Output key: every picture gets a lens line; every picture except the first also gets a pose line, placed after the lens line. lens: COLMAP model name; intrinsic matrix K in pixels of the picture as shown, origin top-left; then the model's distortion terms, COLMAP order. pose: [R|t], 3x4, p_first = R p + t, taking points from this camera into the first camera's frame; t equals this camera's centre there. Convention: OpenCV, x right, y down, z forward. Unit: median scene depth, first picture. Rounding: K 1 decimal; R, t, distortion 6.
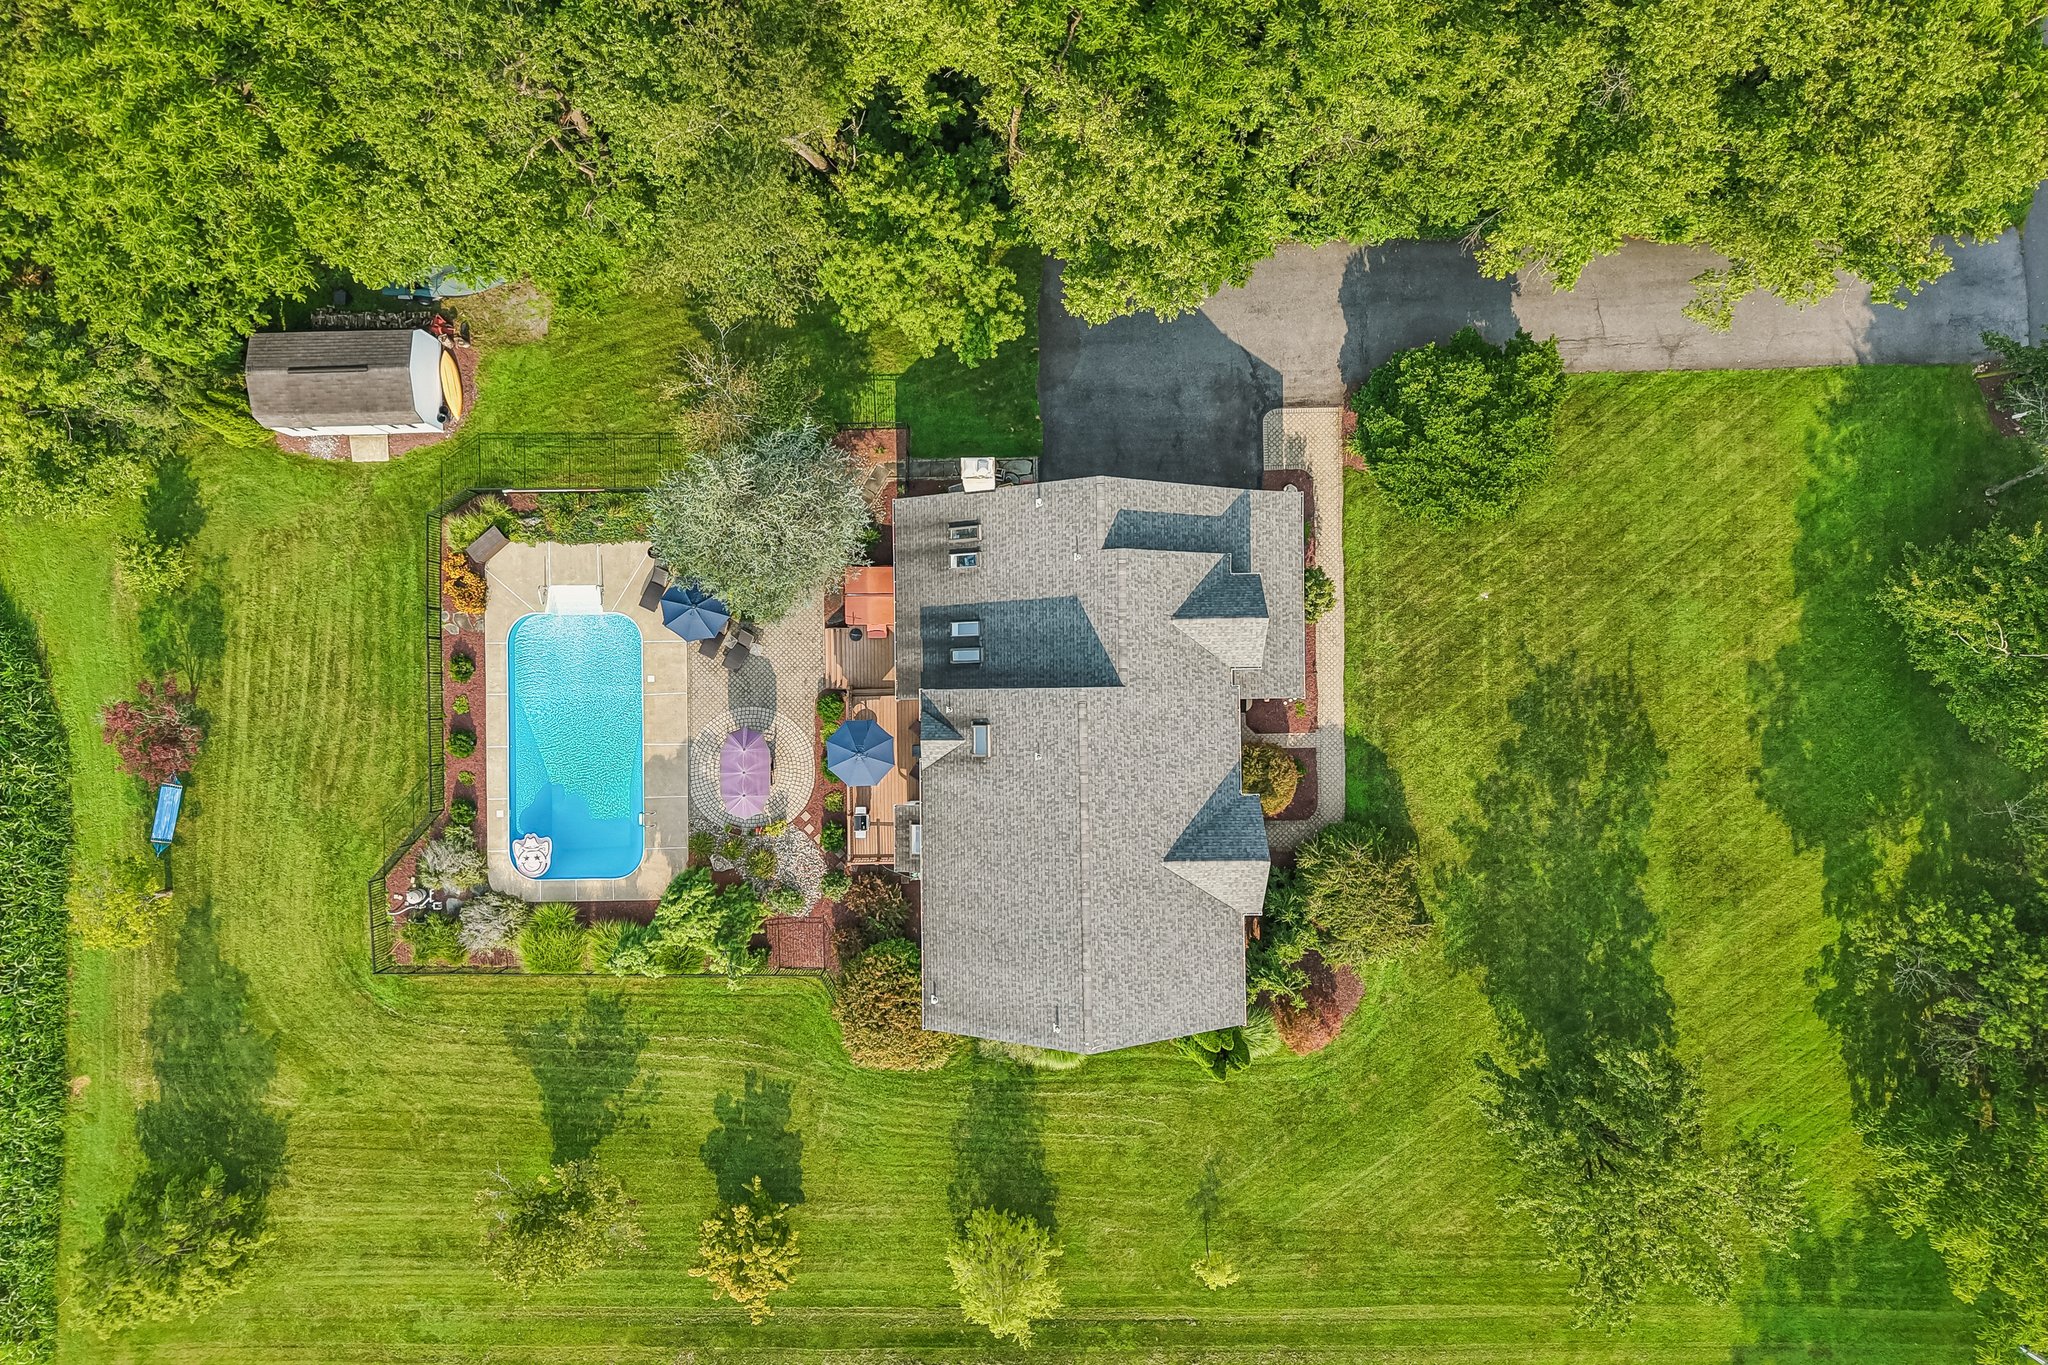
lens RADIAL K [[1367.4, 0, 1014.7], [0, 1367.4, 688.8], [0, 0, 1]] dist [0.048523, -0.054502]
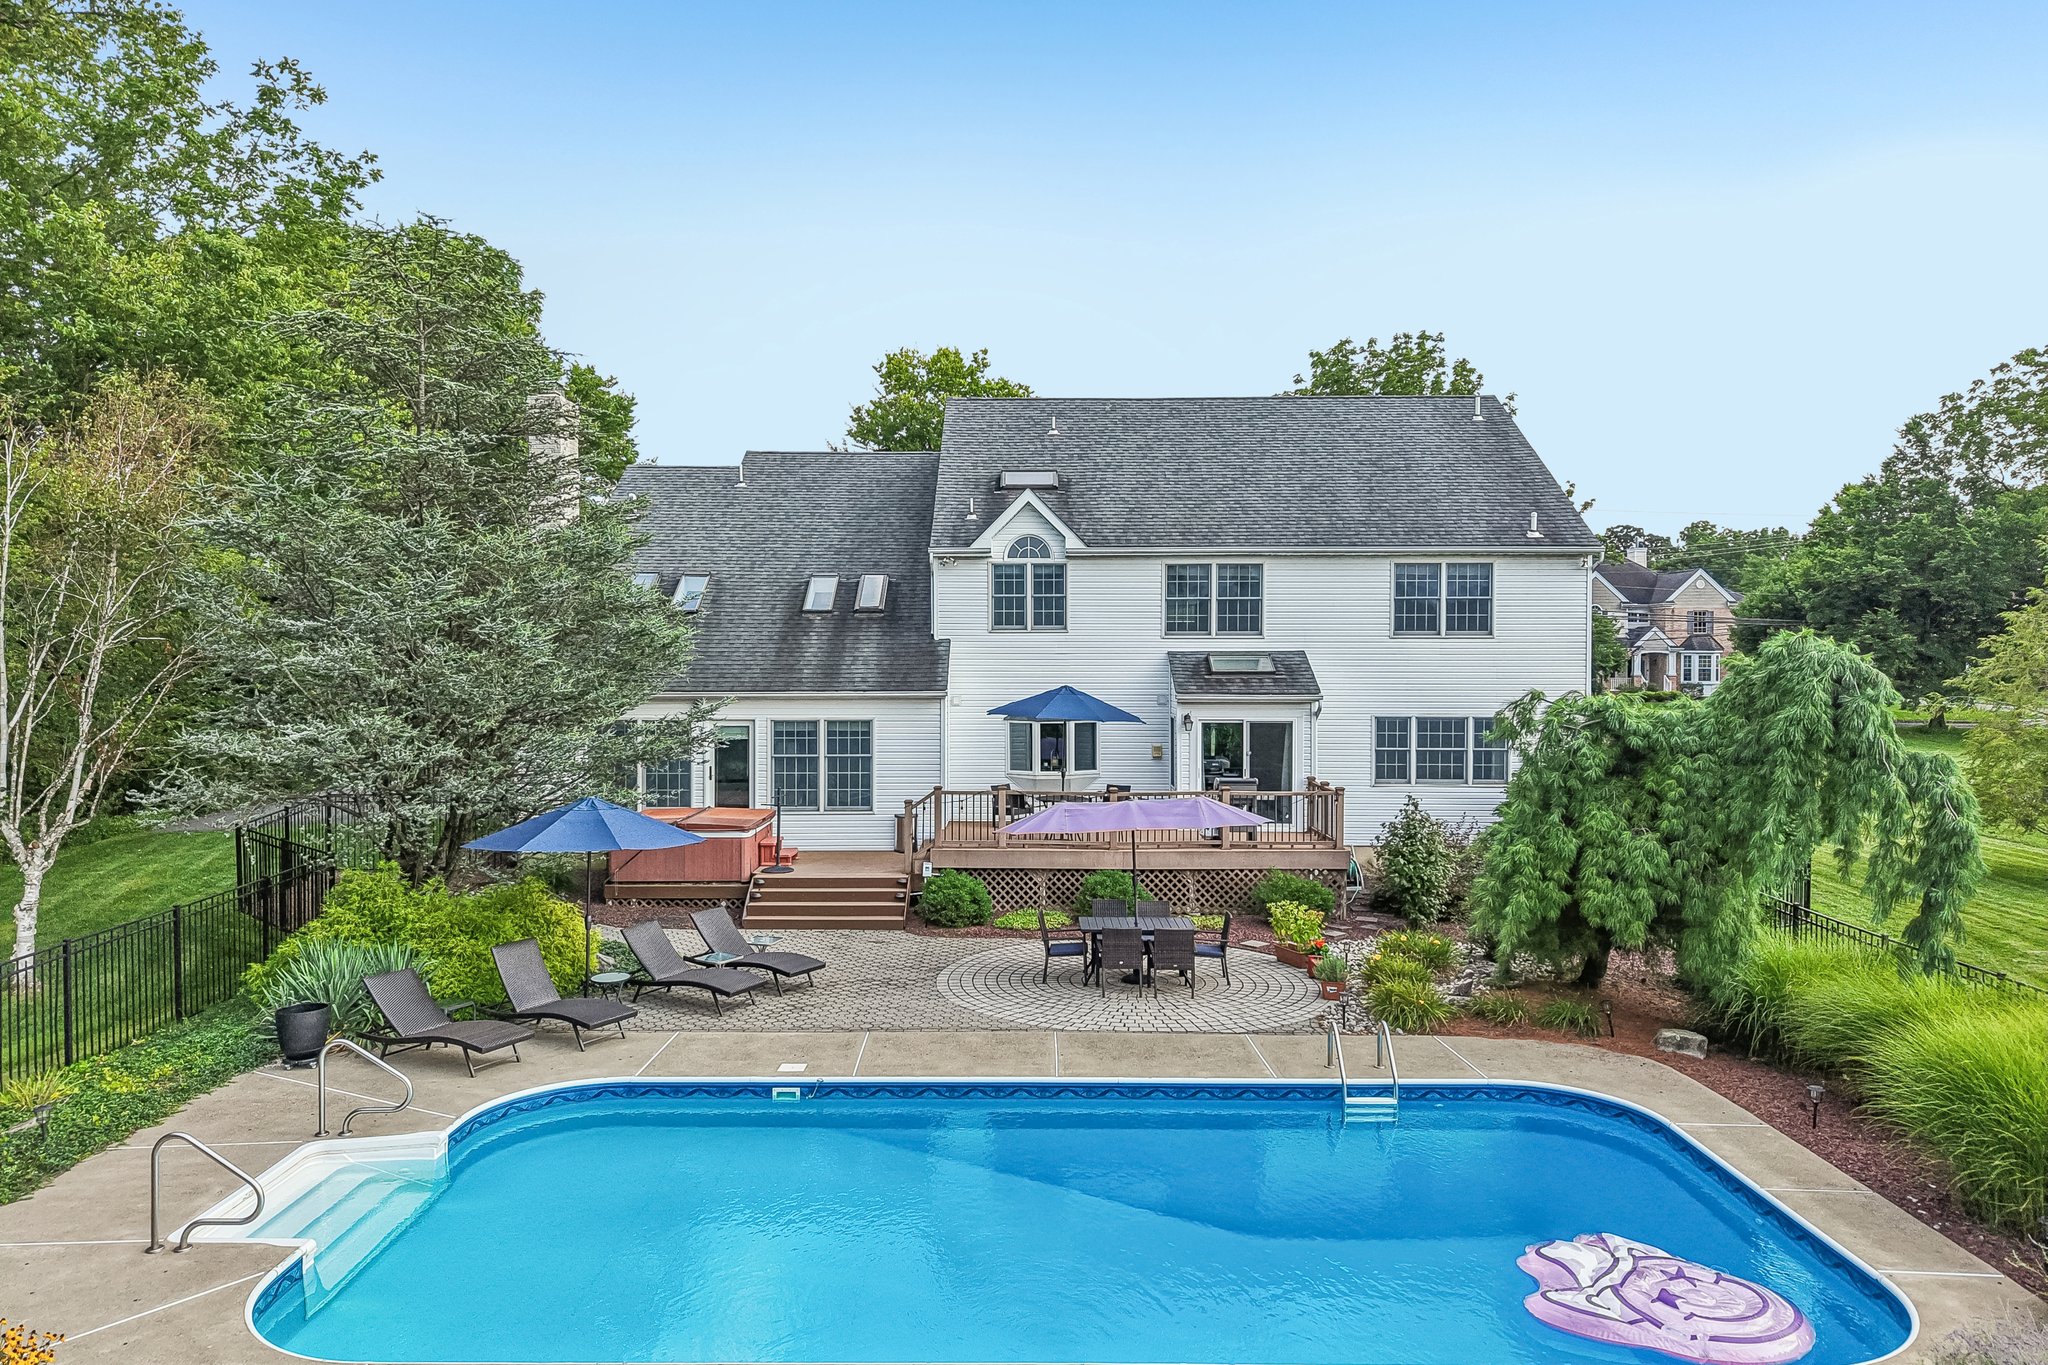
lens RADIAL K [[1367.4, 0, 1025.4], [0, 1367.4, 667.6], [0, 0, 1]] dist [0.048523, -0.054502]
pose [[0.012489, -0.017577, 0.999768, -0.521295], [0.999918, 0.003087, -0.012437, 0.038505], [-0.002868, 0.999841, 0.017614, 0.937881]]
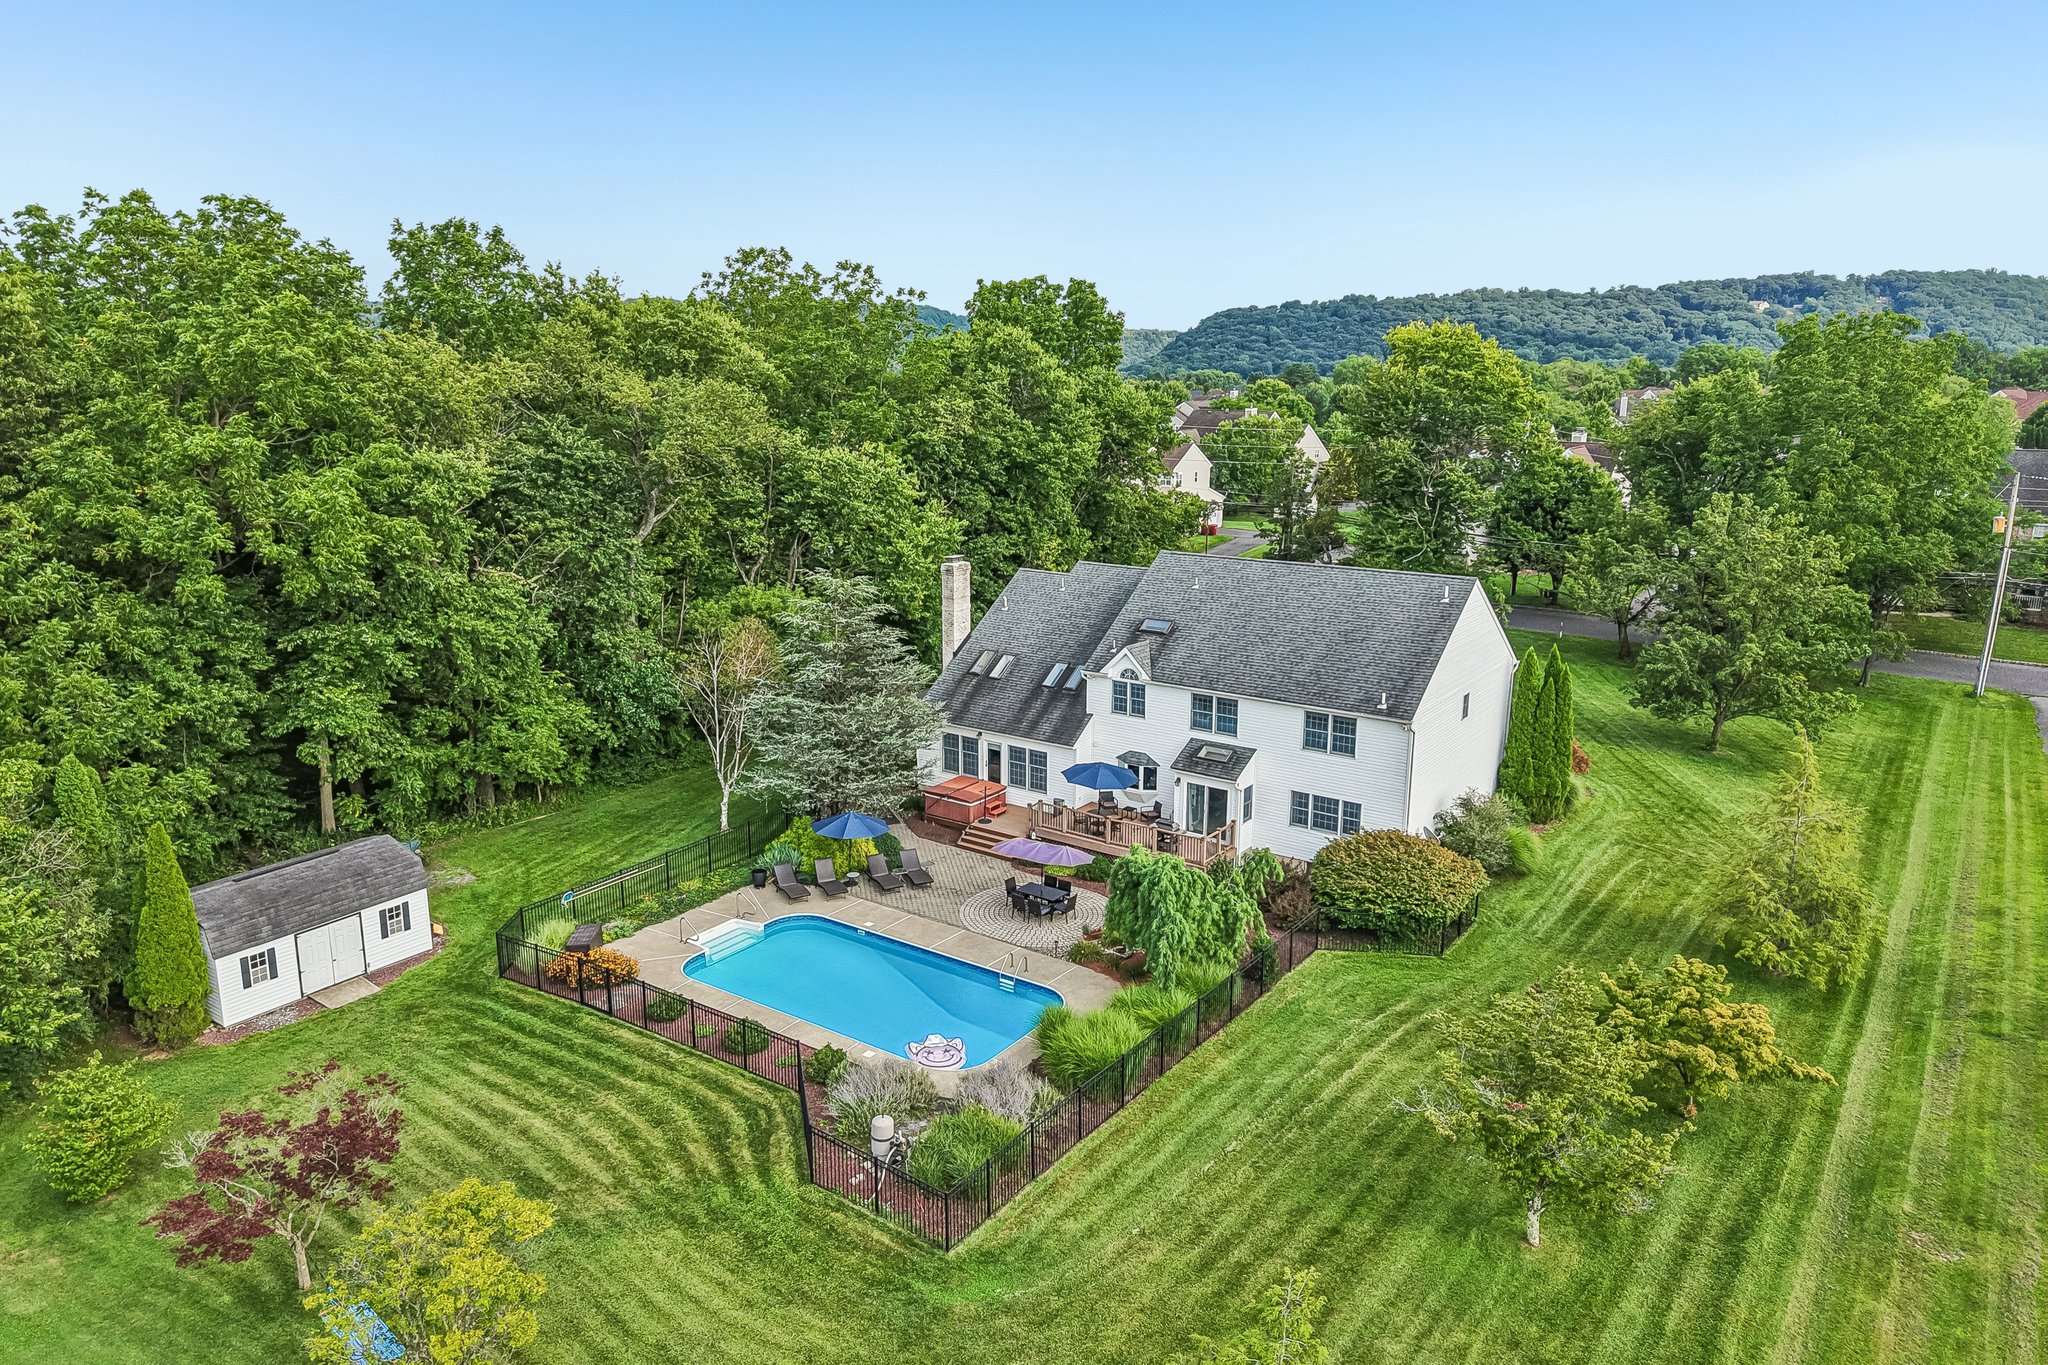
lens RADIAL K [[1367.4, 0, 1011.5], [0, 1367.4, 691.7], [0, 0, 1]] dist [0.048523, -0.054502]
pose [[0.591417, -0.198737, 0.781492, -0.805834], [0.806364, 0.143841, -0.573661, 0.488474], [0.001597, 0.969440, 0.245324, 0.695850]]
